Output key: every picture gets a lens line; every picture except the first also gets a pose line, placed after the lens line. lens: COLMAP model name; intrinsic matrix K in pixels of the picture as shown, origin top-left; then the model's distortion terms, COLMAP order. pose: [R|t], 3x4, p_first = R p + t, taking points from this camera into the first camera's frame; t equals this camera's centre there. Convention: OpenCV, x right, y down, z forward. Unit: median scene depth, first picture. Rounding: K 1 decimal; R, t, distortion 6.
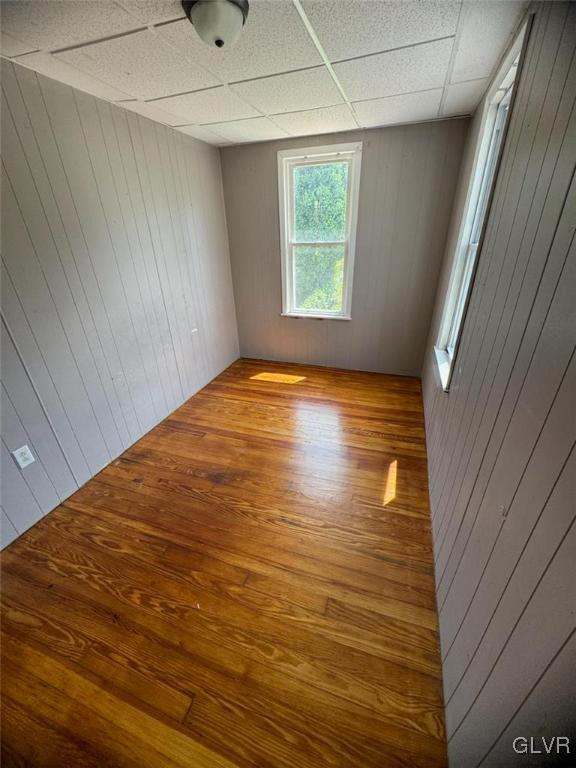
lens RADIAL K [[307.9, 0, 288.0], [0, 307.9, 384.0], [0, 0, 1]] dist [-0.000214, -0.000172]
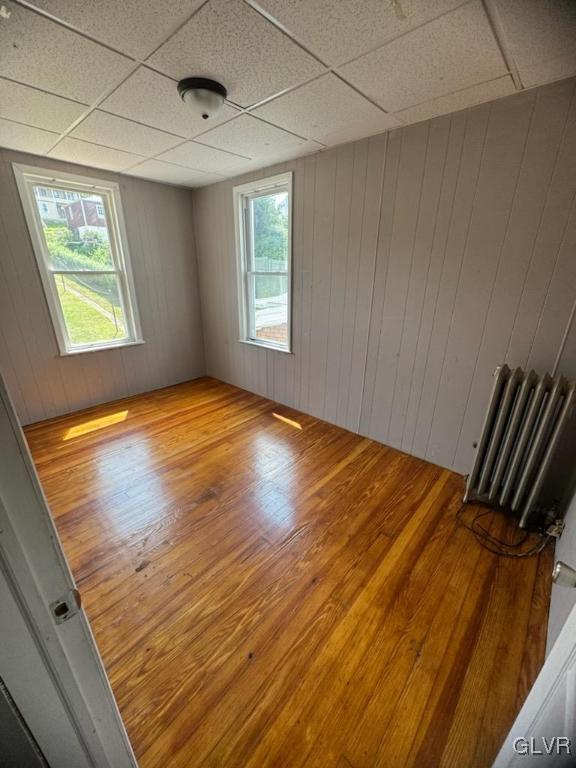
lens RADIAL K [[307.9, 0, 288.0], [0, 307.9, 384.0], [0, 0, 1]] dist [-0.000214, -0.000172]
pose [[0.374645, -0.295849, 0.878700, -0.703698], [0.392445, 0.909241, 0.138808, -0.042312], [-0.840017, 0.292838, 0.456747, 0.187454]]
